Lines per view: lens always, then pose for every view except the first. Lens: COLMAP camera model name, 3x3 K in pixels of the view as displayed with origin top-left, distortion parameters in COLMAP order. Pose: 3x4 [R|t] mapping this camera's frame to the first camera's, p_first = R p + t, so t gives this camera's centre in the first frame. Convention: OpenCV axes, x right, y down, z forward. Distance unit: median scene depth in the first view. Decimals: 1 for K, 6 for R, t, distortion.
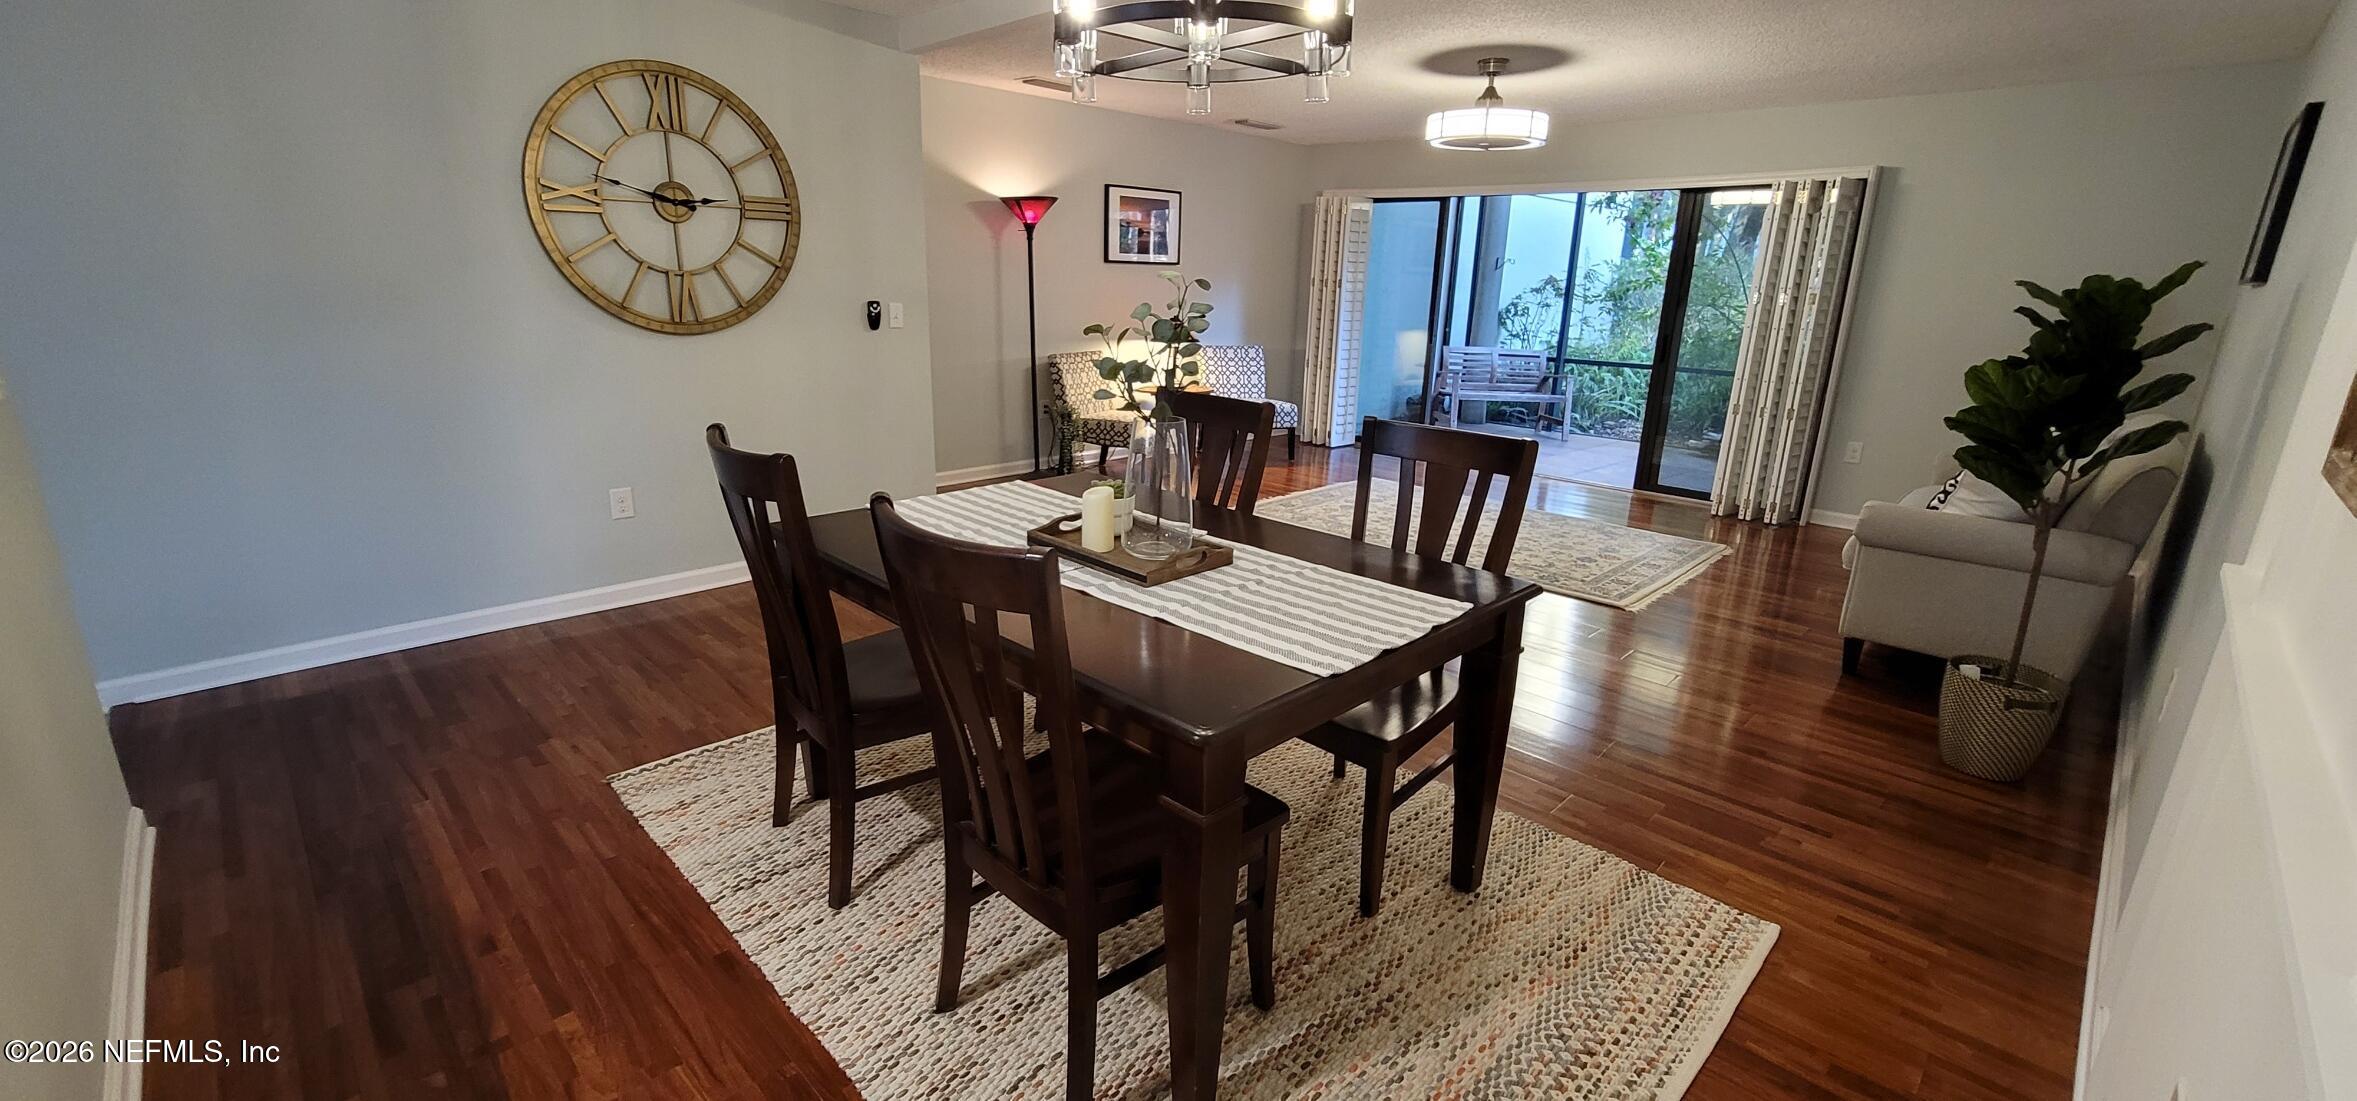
lens RADIAL K [[966.4, 0, 1170.3], [0, 966.4, 541.4], [0, 0, 1]] dist [-0.003823, 0.000645]
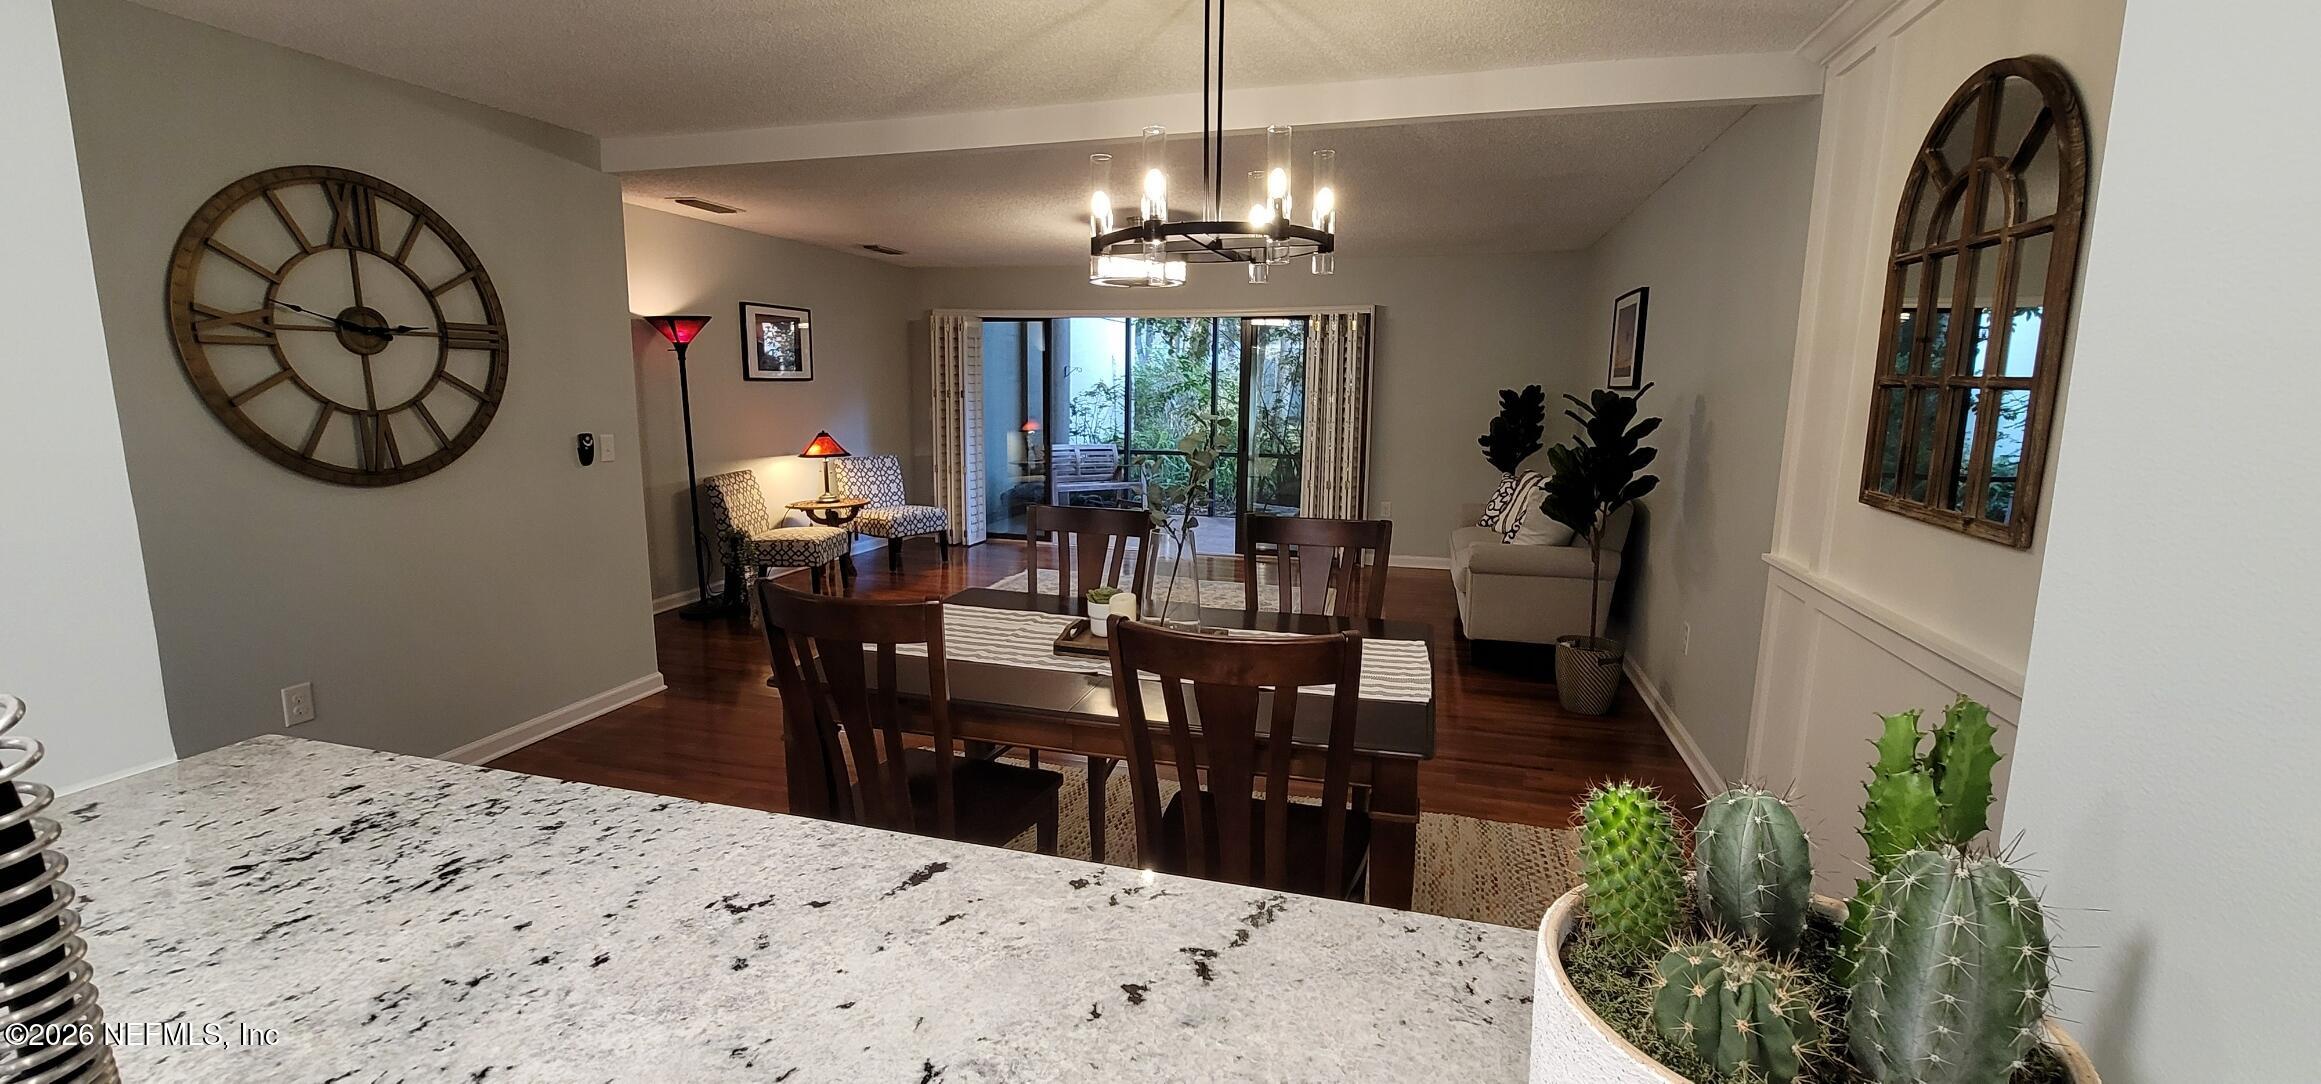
lens RADIAL K [[951.7, 0, 1147.5], [0, 951.7, 541.3], [0, 0, 1]] dist [-0.003823, 0.000645]
pose [[0.874745, -0.097395, 0.474694, -0.313730], [0.142023, 0.988104, -0.058982, -0.024762], [-0.463303, 0.119012, 0.878172, -0.015166]]
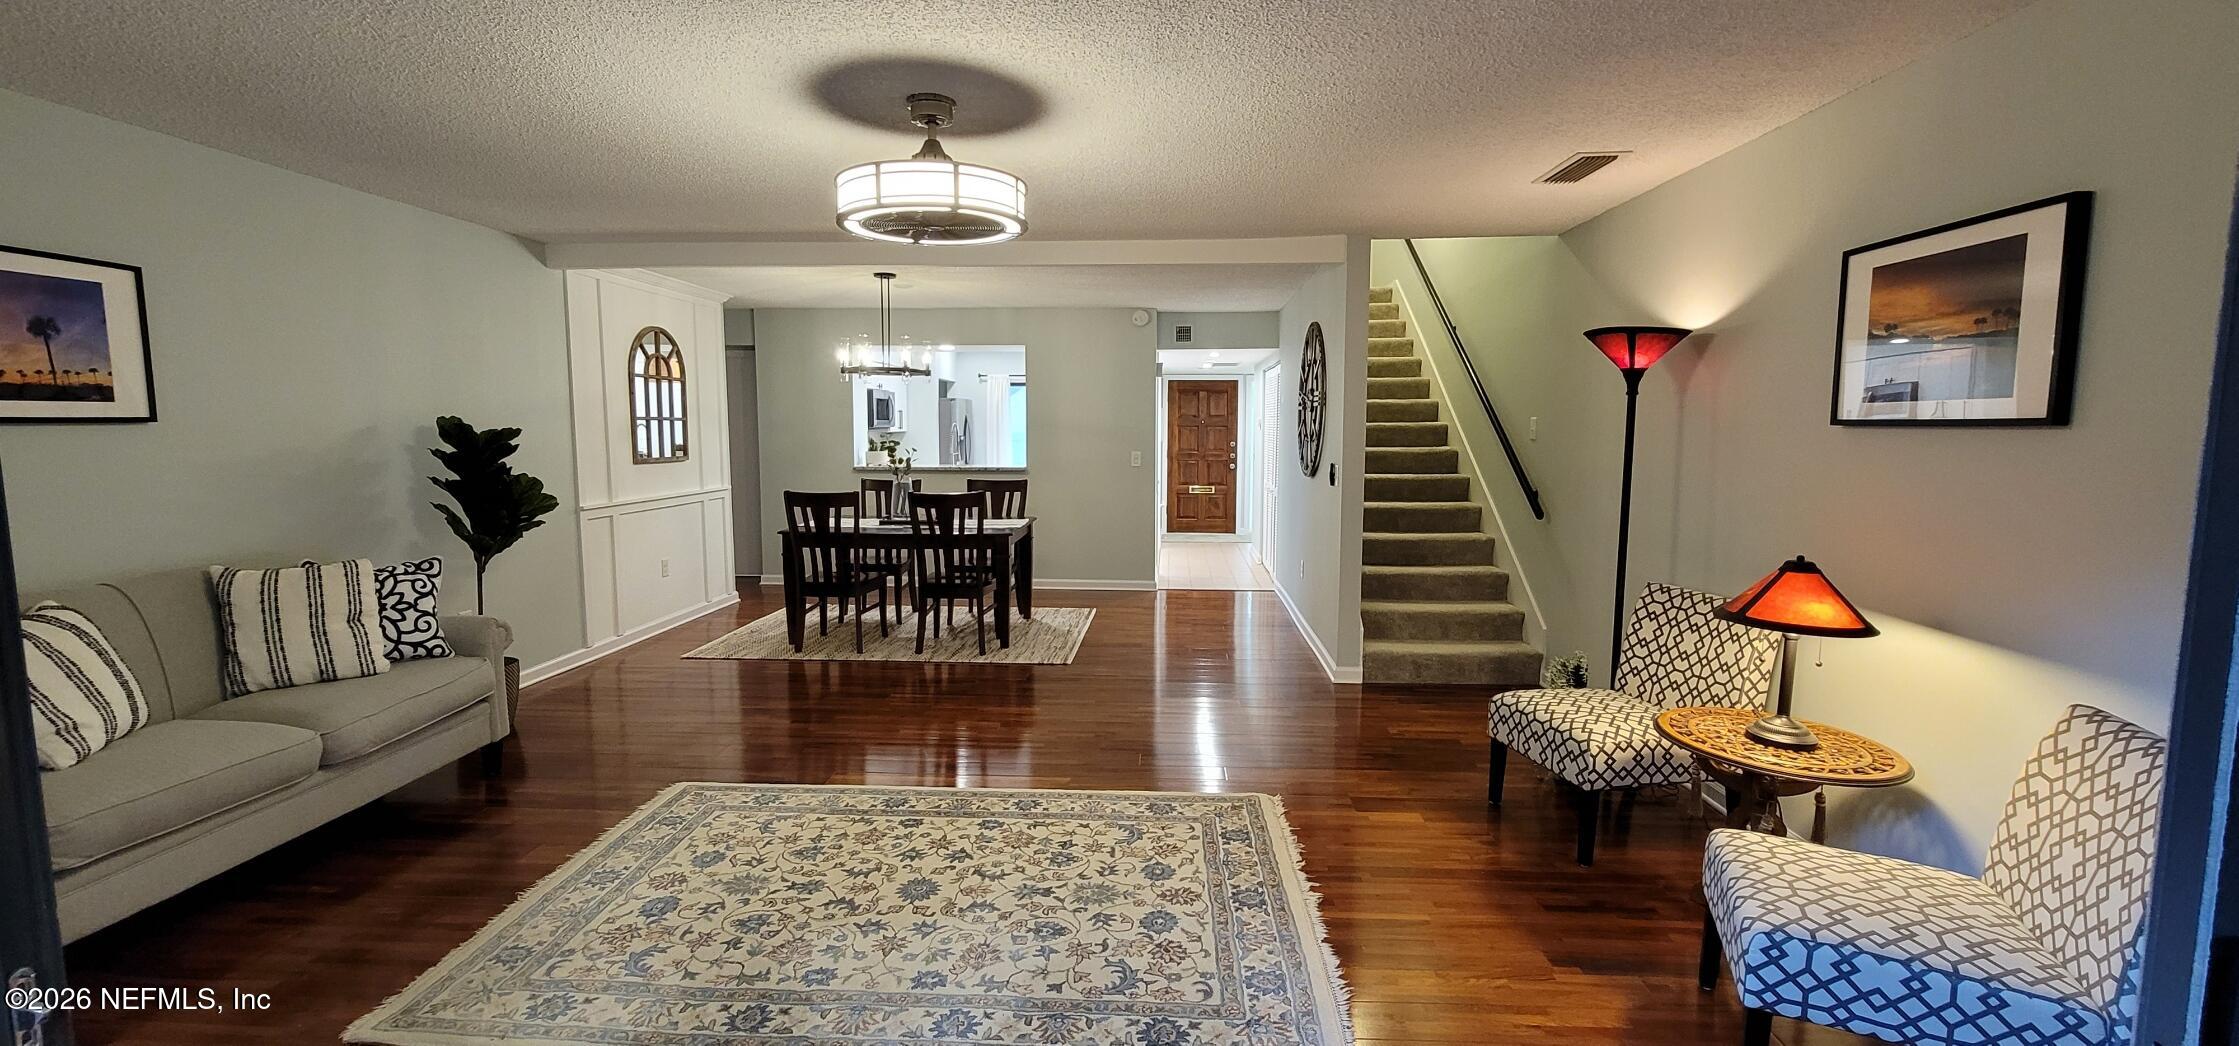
lens RADIAL K [[918.0, 0, 1124.2], [0, 918.0, 516.4], [0, 0, 1]] dist [-0.003823, 0.000645]
pose [[-0.733220, 0.048990, -0.678224, 0.771644], [-0.196027, 0.939830, 0.279809, -0.516845], [0.651123, 0.338111, -0.679499, 1.853540]]
